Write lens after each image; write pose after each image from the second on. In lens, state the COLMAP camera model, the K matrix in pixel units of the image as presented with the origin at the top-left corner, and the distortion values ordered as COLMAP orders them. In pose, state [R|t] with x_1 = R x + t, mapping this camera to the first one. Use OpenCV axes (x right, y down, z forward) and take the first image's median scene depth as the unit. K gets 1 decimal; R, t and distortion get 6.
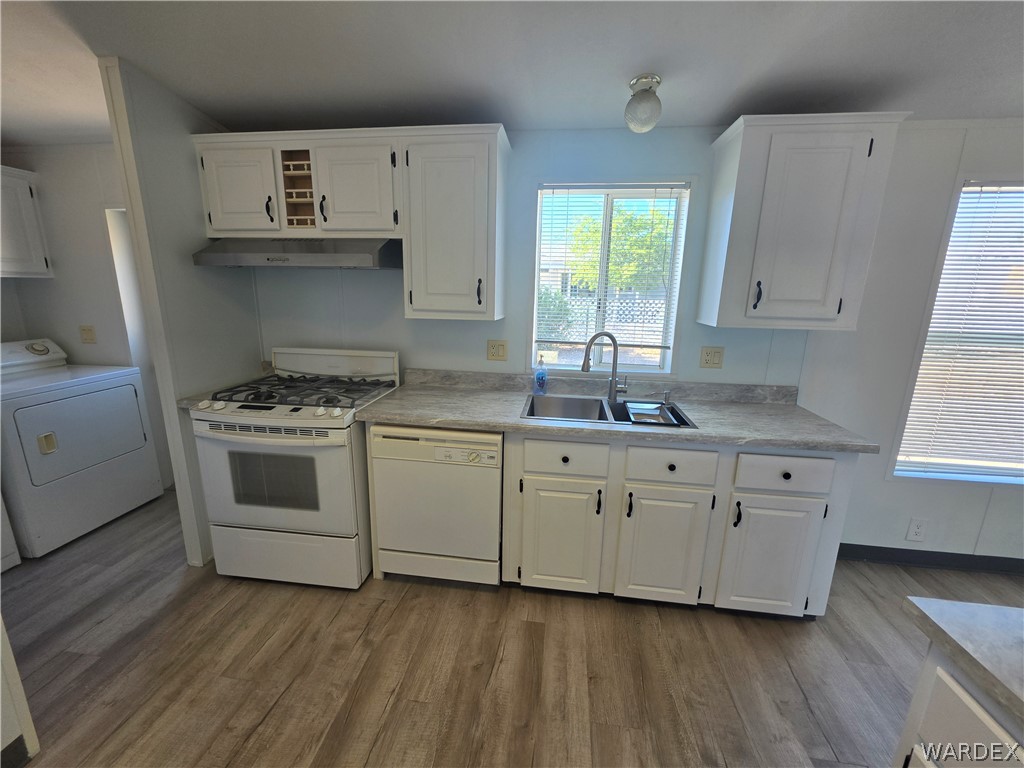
lens RADIAL K [[412.0, 0, 510.5], [0, 412.0, 381.9], [0, 0, 1]] dist [-0.006175, 0.001450]
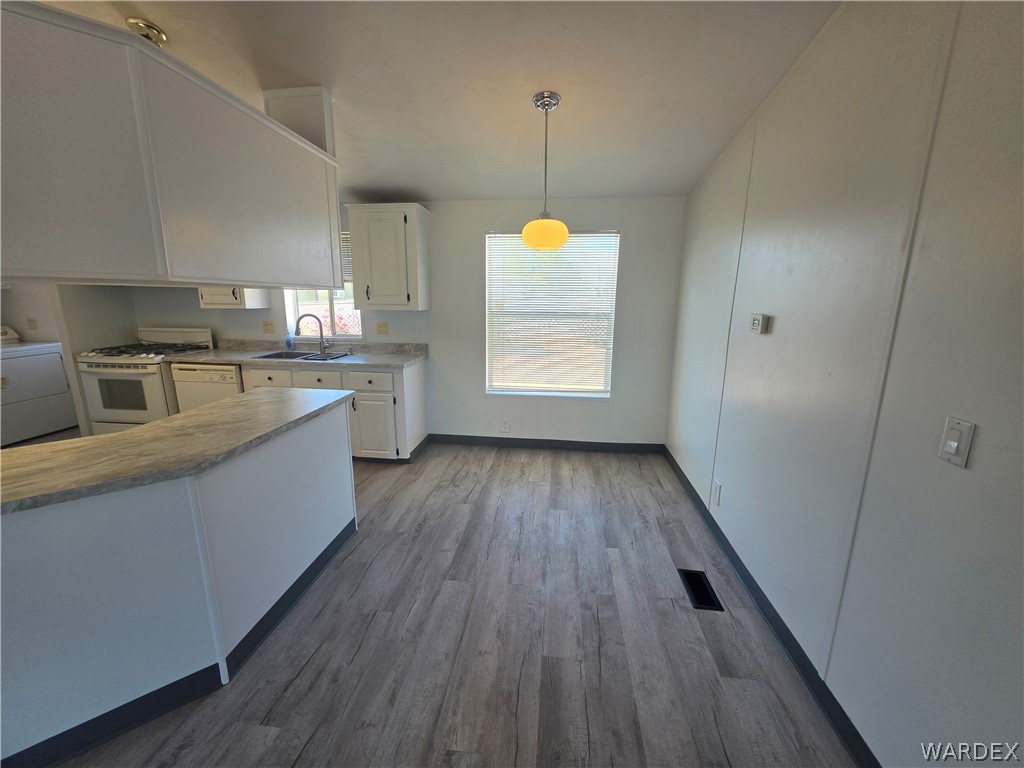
lens RADIAL K [[412.0, 0, 510.8], [0, 412.0, 381.6], [0, 0, 1]] dist [-0.006175, 0.001450]
pose [[0.999798, -0.015065, 0.013336, 1.203857], [0.015257, 0.999780, -0.014425, 0.241296], [-0.013116, 0.014626, 0.999807, -0.923413]]
